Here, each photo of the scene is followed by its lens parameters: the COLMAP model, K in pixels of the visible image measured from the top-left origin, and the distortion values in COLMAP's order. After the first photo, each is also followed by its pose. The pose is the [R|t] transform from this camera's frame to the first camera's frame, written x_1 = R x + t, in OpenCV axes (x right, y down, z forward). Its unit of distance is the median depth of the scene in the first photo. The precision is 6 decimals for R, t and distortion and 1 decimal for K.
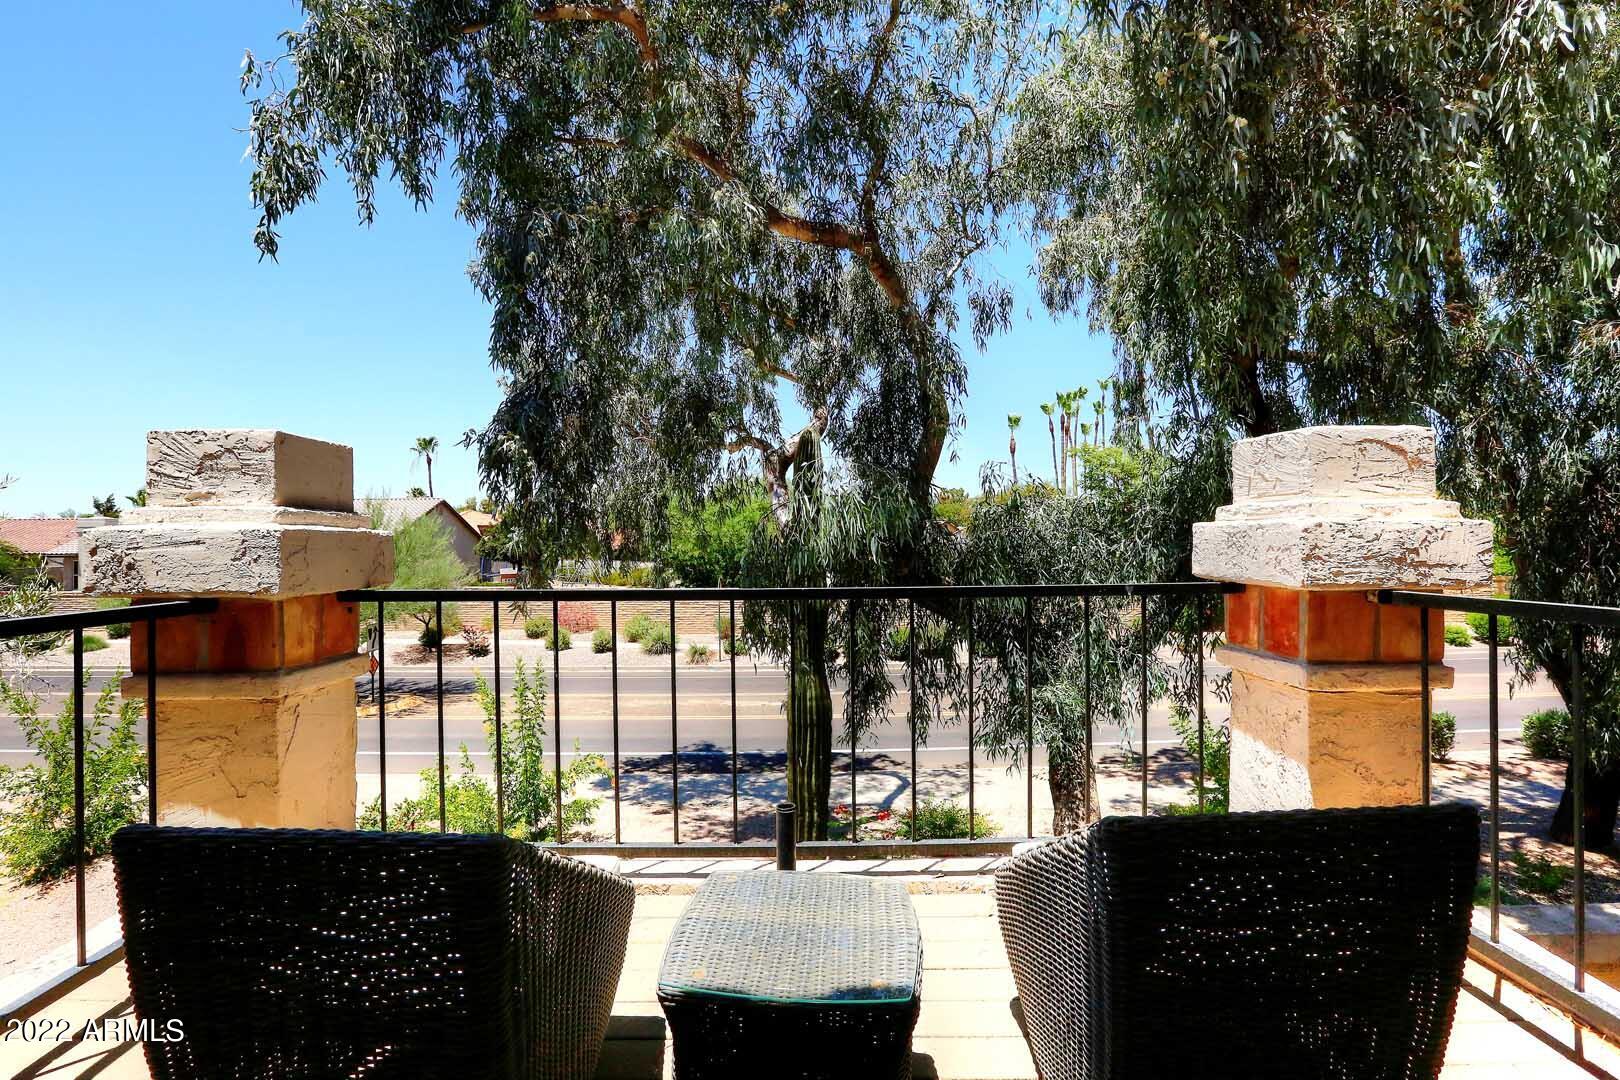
lens RADIAL K [[732.4, 0, 810.0], [0, 732.4, 540.0], [0, 0, 1]] dist [-0.096481, 0.035639]
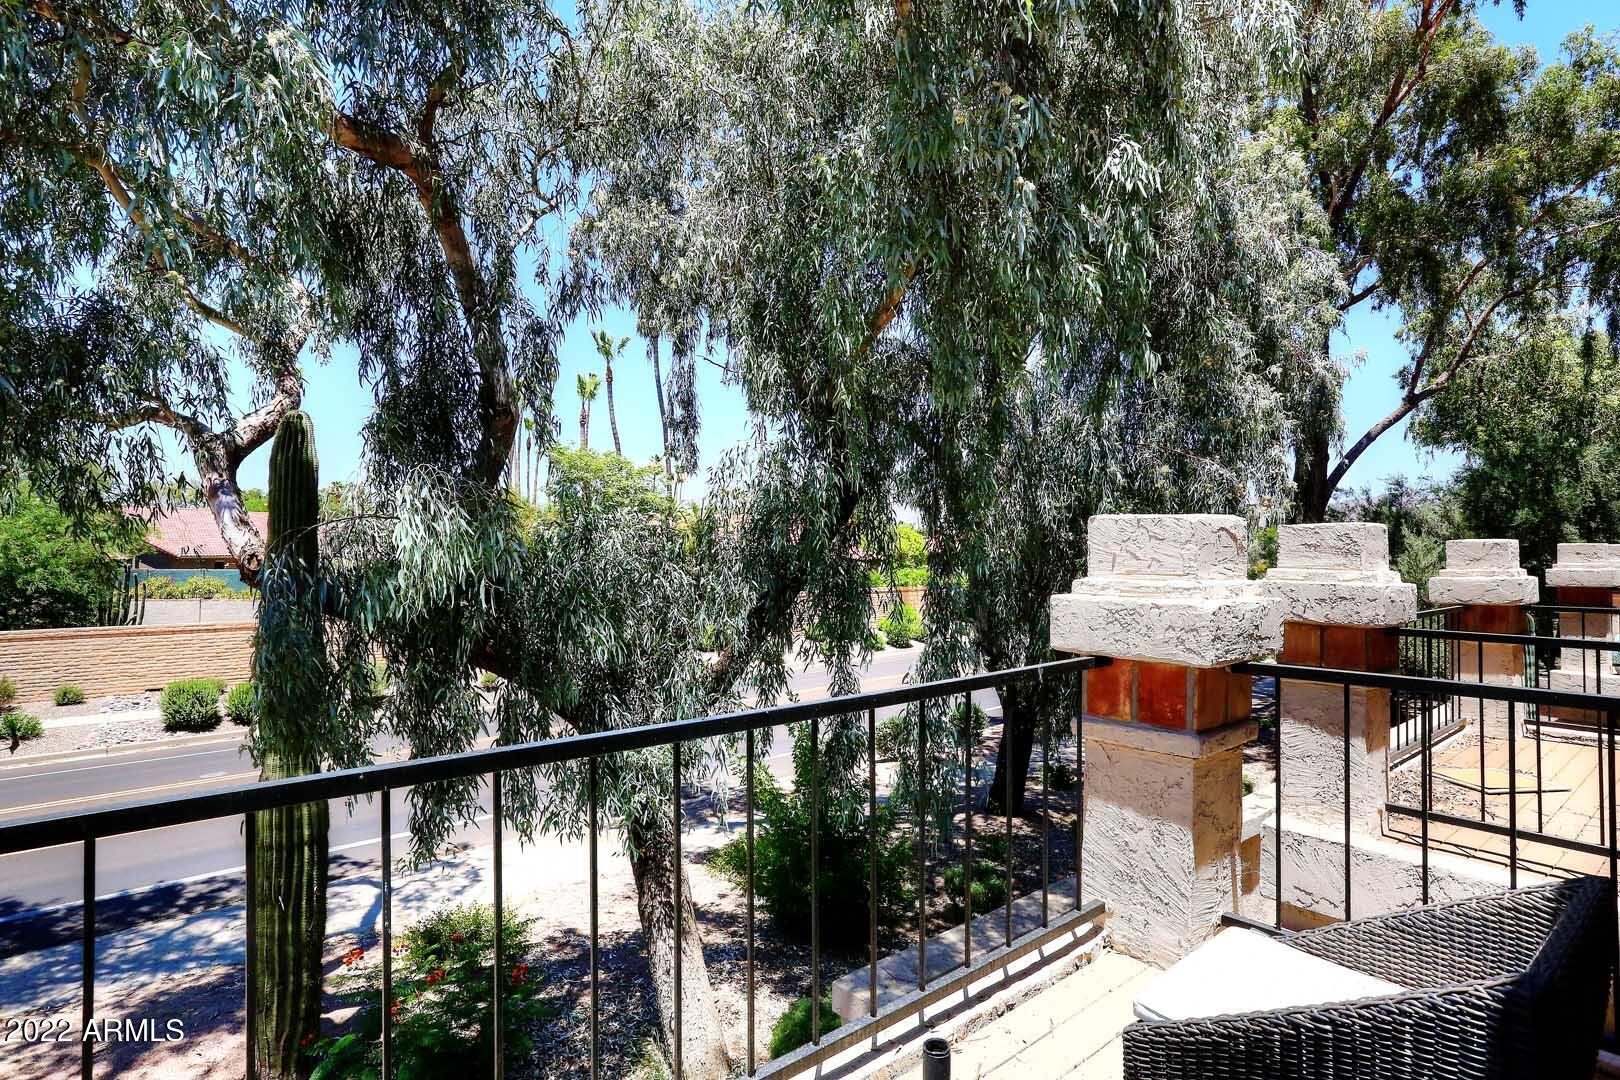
lens RADIAL K [[836.2, 0, 810.0], [0, 836.2, 540.0], [0, 0, 1]] dist [-0.044689, 0.018998]
pose [[0.758937, 0.016271, 0.650961, -0.132052], [-0.008314, 0.999848, -0.015298, -0.022441], [-0.651111, 0.006198, 0.758957, 0.095294]]
